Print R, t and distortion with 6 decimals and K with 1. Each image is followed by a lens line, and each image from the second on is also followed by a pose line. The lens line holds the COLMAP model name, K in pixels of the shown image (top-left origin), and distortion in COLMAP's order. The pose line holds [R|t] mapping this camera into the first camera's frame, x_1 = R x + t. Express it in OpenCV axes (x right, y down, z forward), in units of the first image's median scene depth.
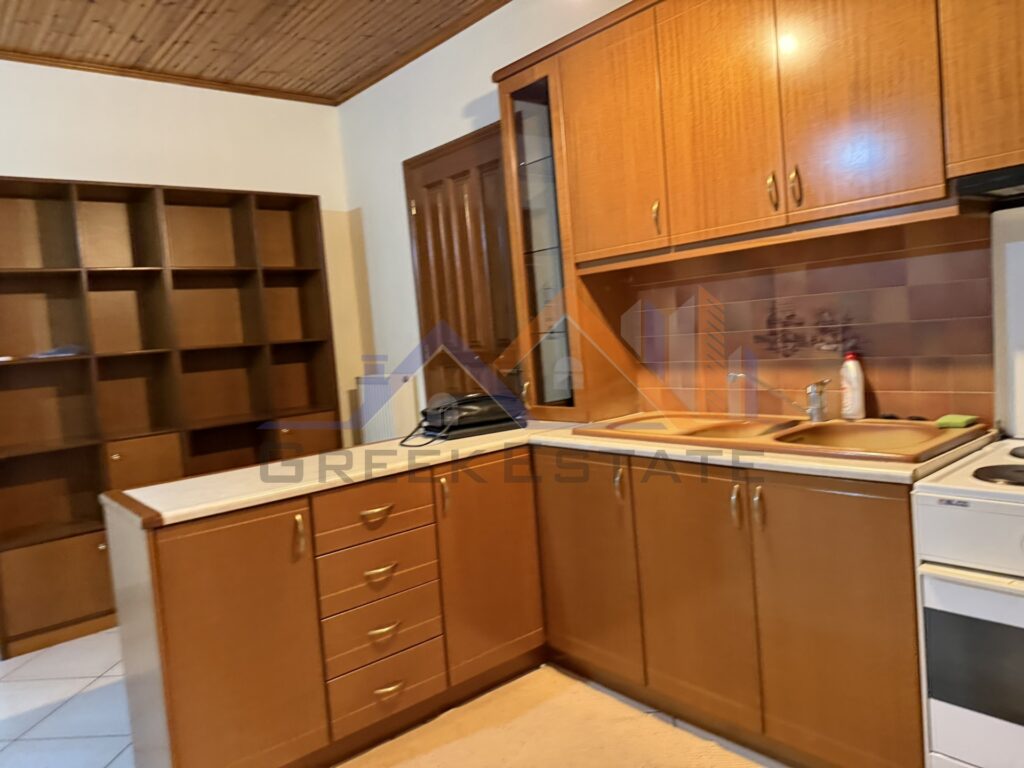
lens RADIAL K [[712.8, 0, 511.8], [0, 712.8, 387.1], [0, 0, 1]] dist [0.035970, -0.025326]
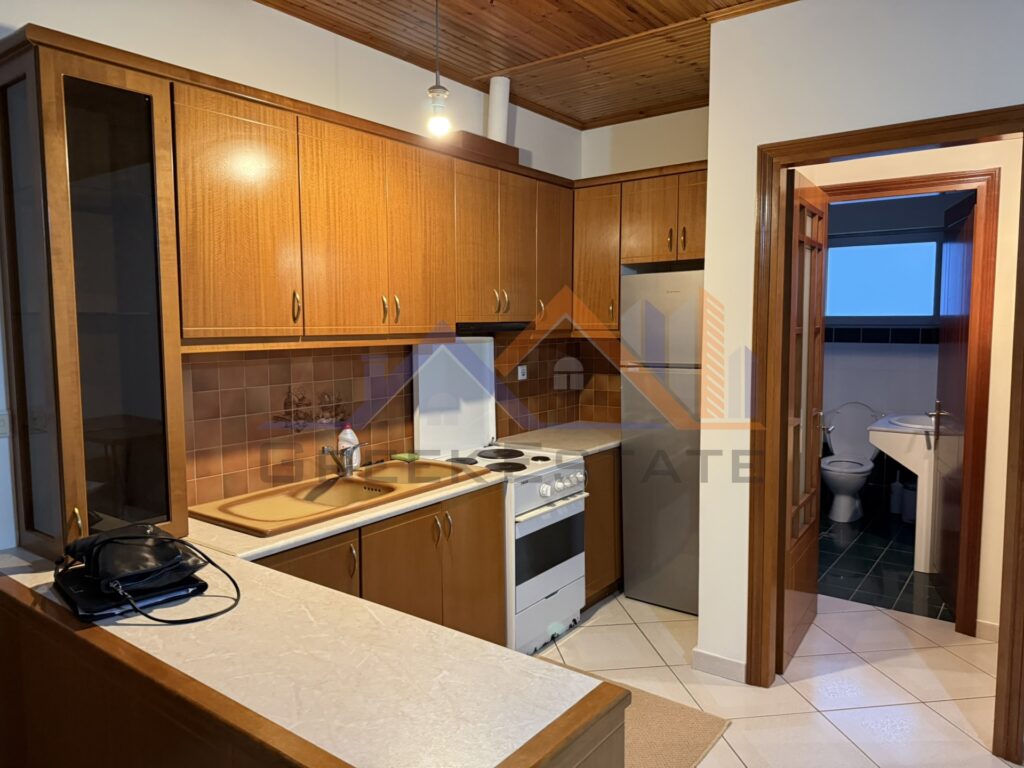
lens RADIAL K [[712.8, 0, 512.9], [0, 712.8, 375.1], [0, 0, 1]] dist [0.035970, -0.025326]
pose [[-0.234583, 0.010435, 0.972040, -0.886035], [0.103551, 0.994521, 0.014314, -0.118857], [-0.966565, 0.104013, -0.234379, 0.932861]]
